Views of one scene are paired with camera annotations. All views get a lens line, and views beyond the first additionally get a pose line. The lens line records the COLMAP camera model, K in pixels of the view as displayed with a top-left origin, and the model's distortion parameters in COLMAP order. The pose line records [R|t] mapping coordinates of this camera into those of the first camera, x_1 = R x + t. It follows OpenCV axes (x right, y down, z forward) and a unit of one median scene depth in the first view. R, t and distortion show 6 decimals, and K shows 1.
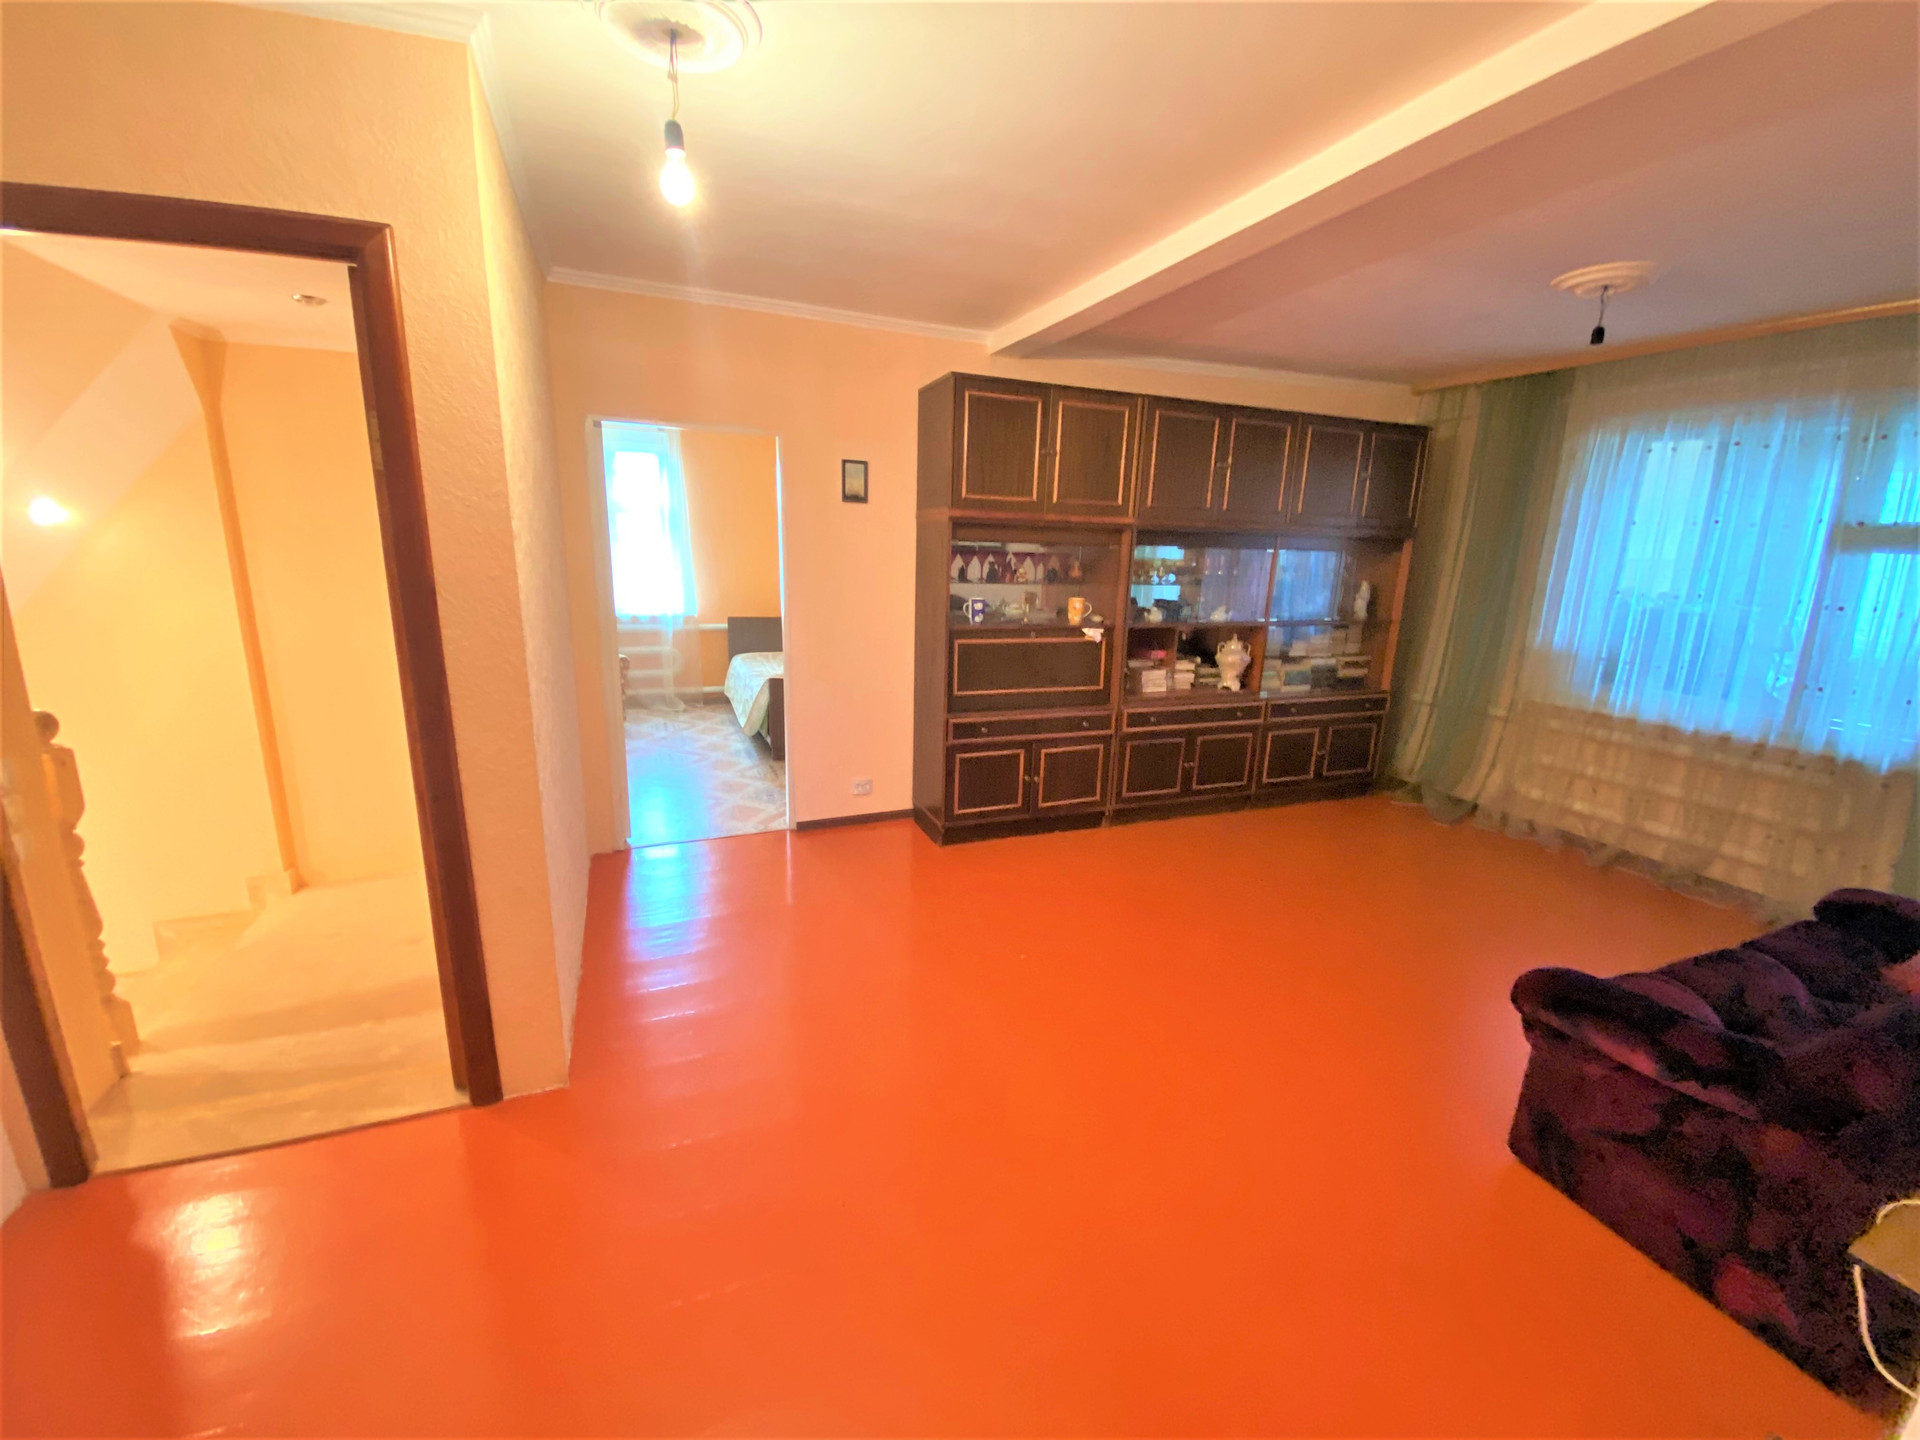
lens RADIAL K [[791.5, 0, 960.0], [0, 791.5, 720.0], [0, 0, 1]] dist [-0.001402, -0.000176]
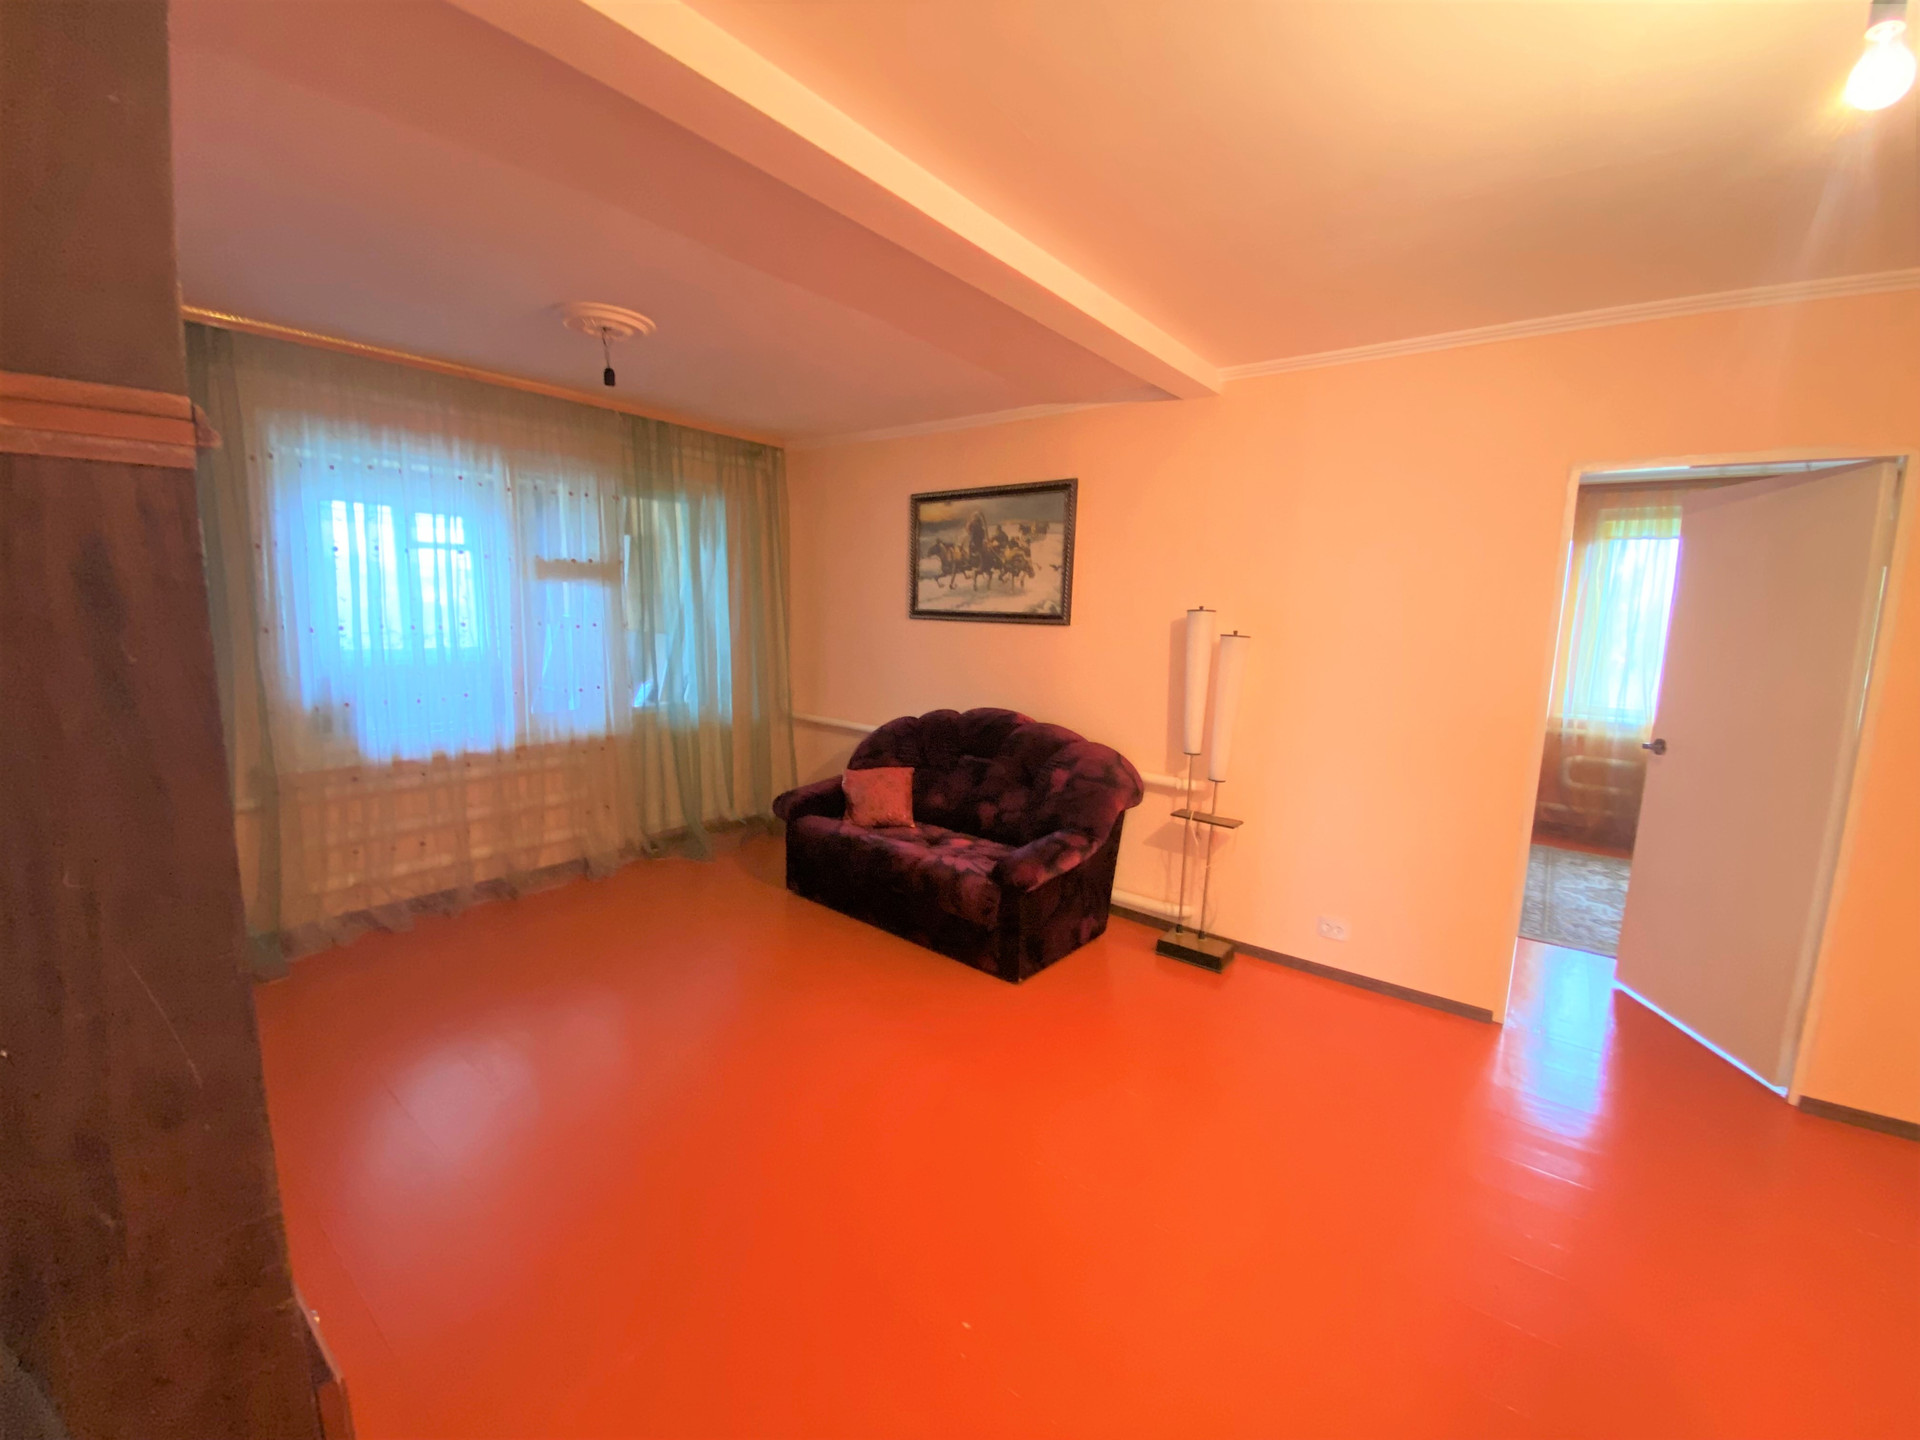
lens RADIAL K [[791.5, 0, 960.0], [0, 791.5, 720.0], [0, 0, 1]] dist [-0.001402, -0.000176]
pose [[-0.497771, -0.169676, 0.850549, -0.277960], [0.150926, 0.948768, 0.277597, -0.227978], [-0.854076, 0.266550, -0.446661, 0.950898]]
